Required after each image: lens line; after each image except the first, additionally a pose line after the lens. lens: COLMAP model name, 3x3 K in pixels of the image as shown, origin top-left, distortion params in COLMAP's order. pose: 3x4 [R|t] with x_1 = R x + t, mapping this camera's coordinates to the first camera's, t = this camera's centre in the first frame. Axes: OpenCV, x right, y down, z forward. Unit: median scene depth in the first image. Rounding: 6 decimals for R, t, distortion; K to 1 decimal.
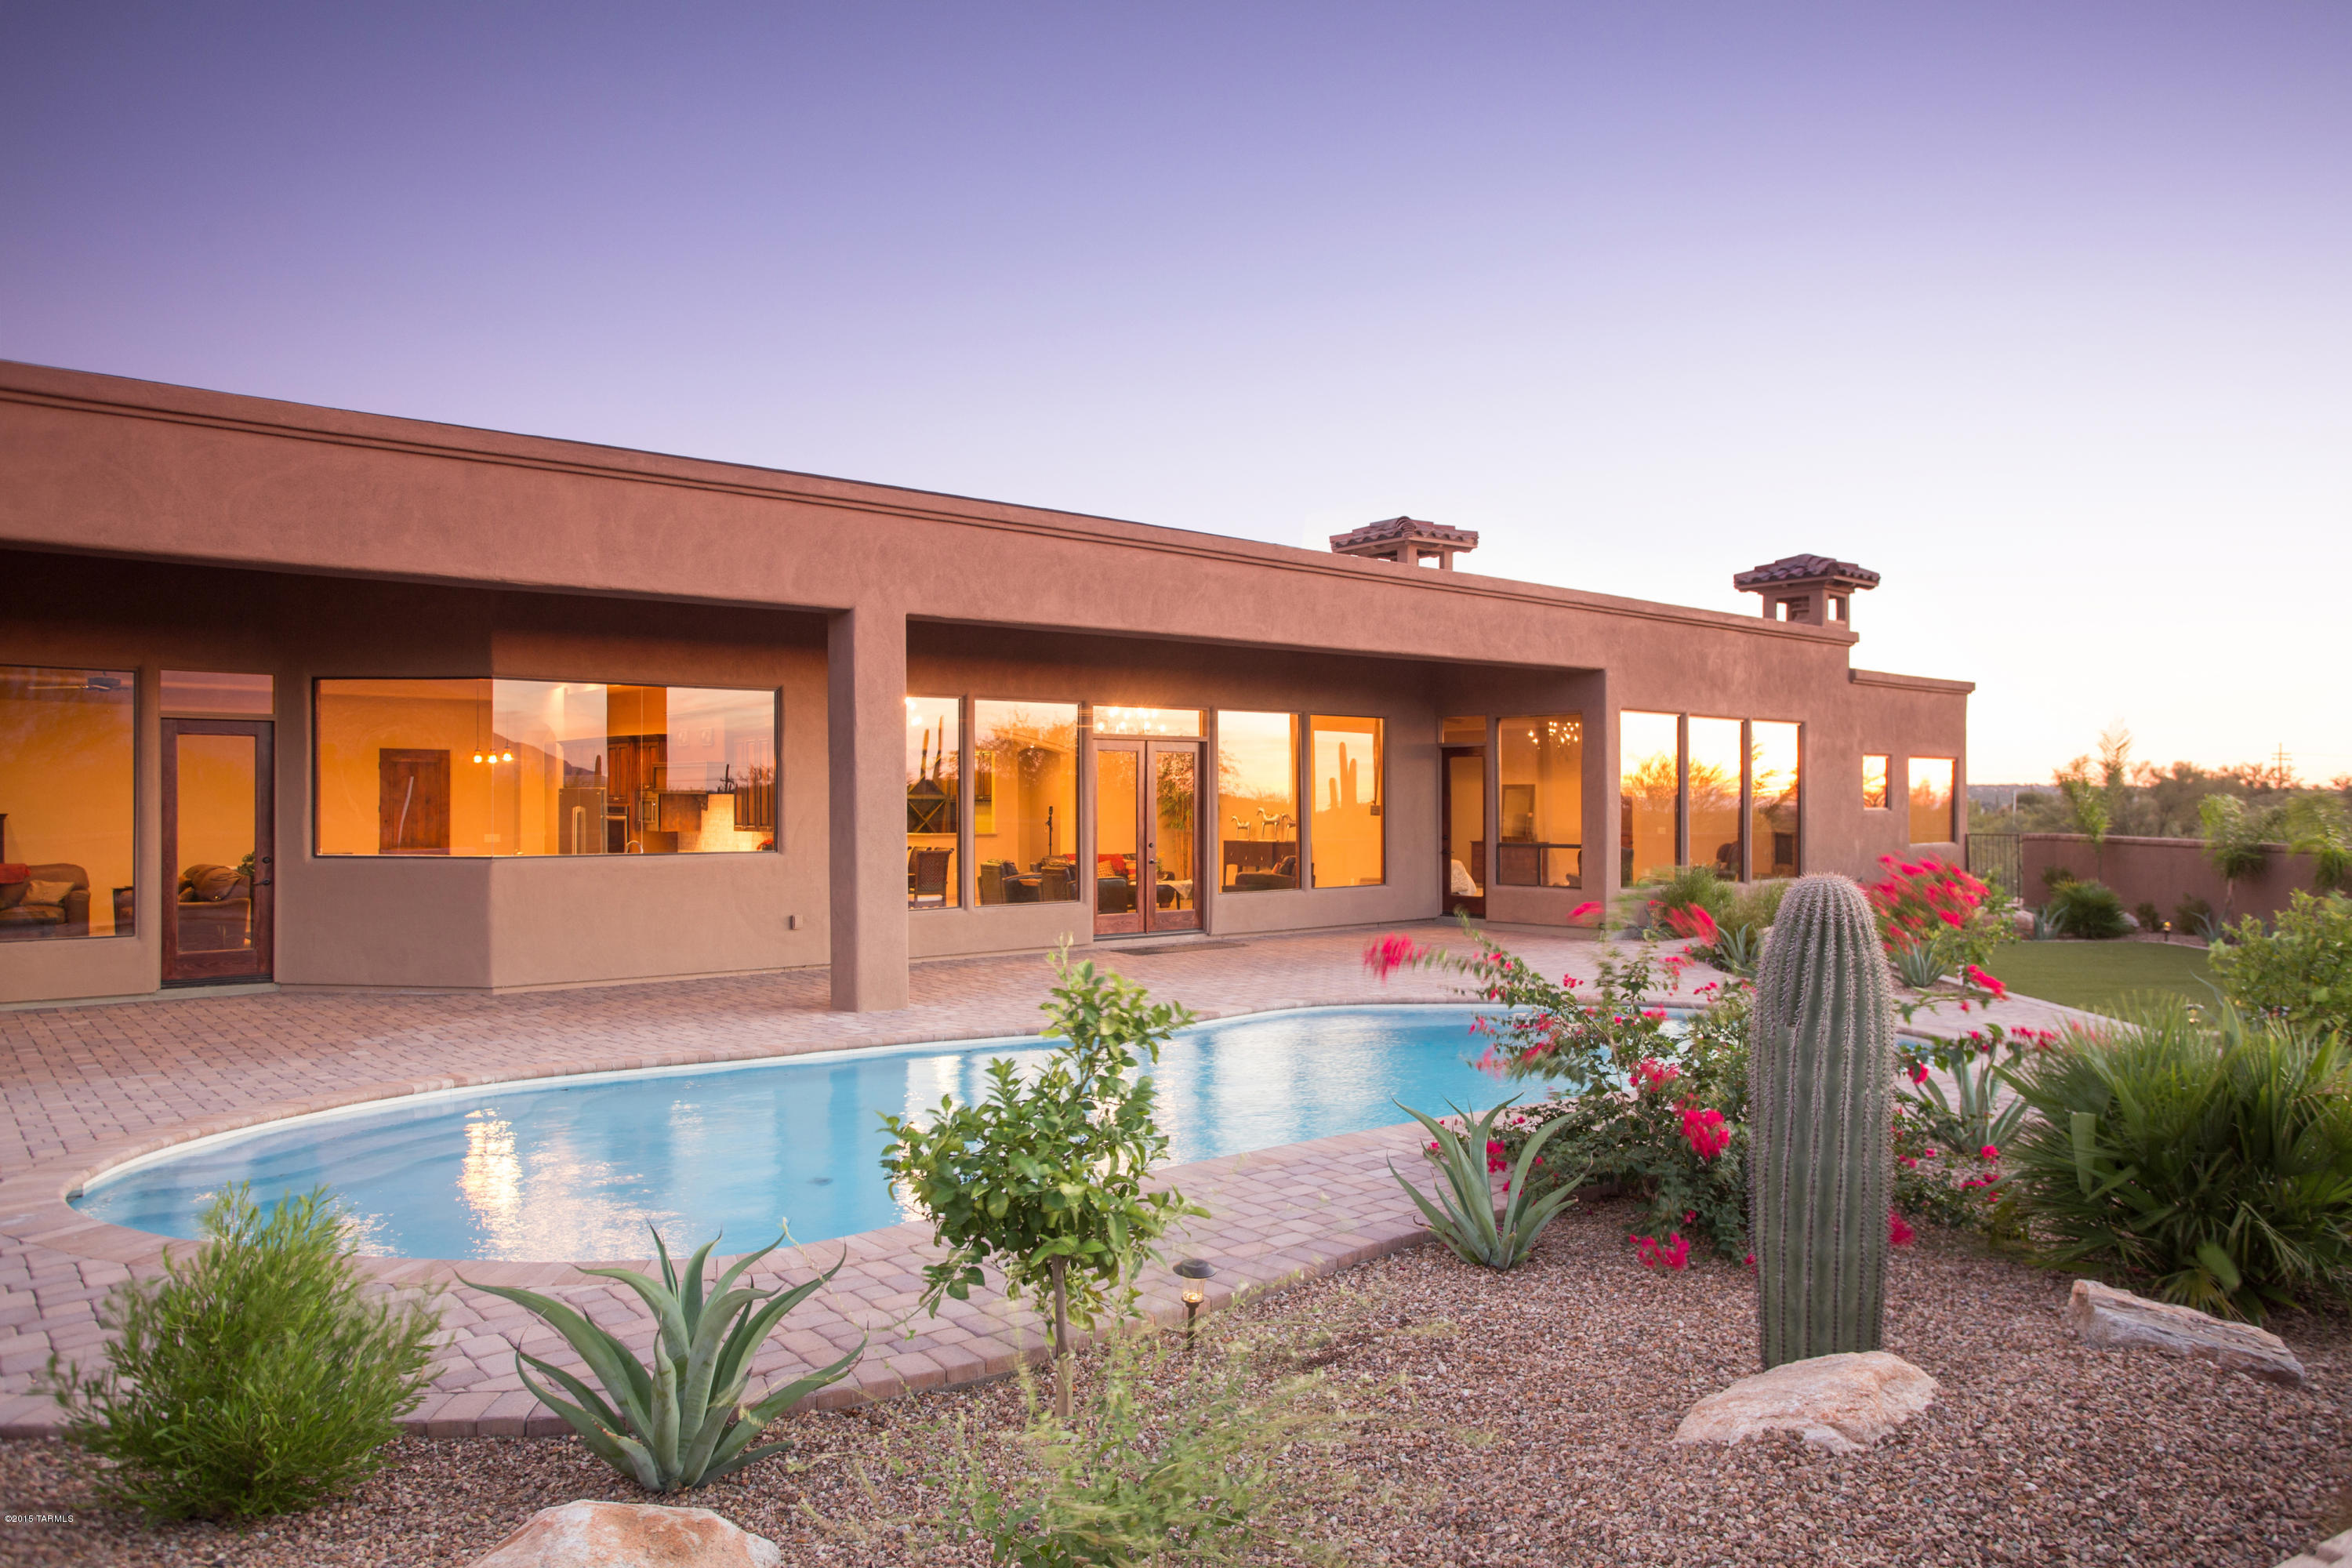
lens RADIAL K [[1610.7, 0, 1180.1], [0, 1610.7, 821.2], [0, 0, 1]] dist [-0.062968, 0.068531]
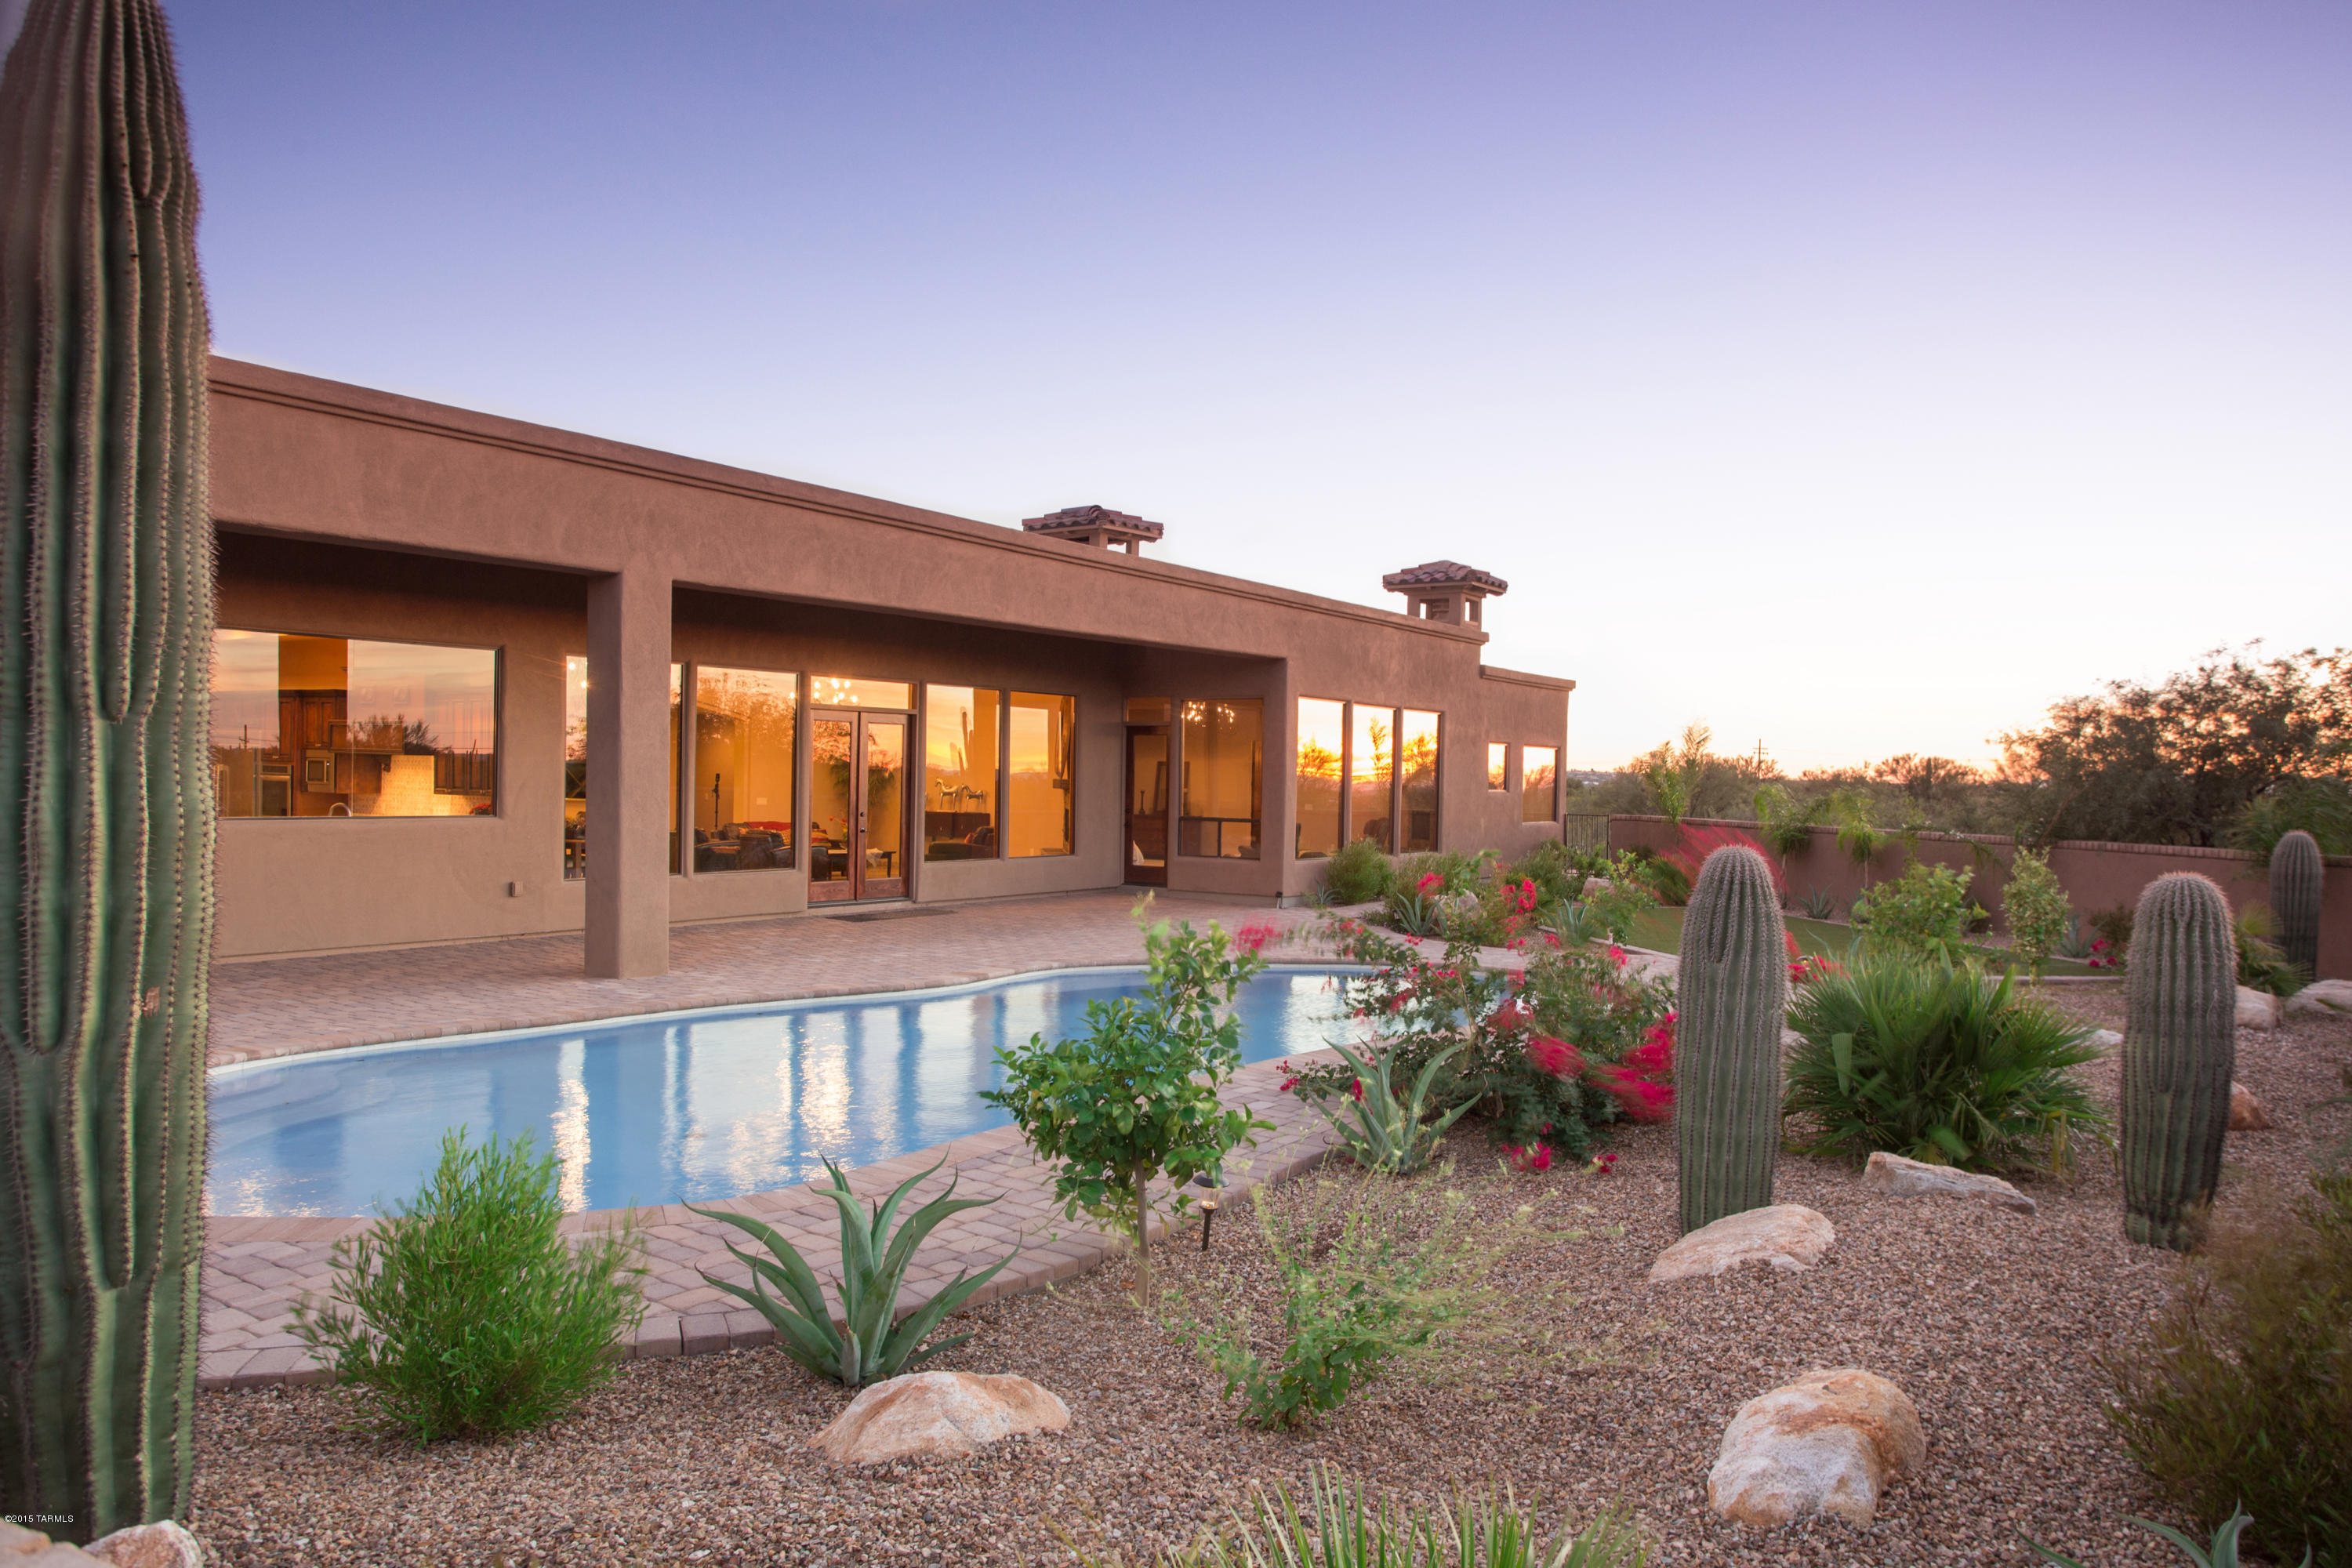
lens RADIAL K [[1610.7, 0, 1180.1], [0, 1610.7, 821.2], [0, 0, 1]] dist [-0.062968, 0.068531]
pose [[0.962526, 0.012062, 0.270921, -0.105056], [-0.016843, 0.999741, 0.015329, 0.000152], [-0.270666, -0.019318, 0.962479, -0.035782]]
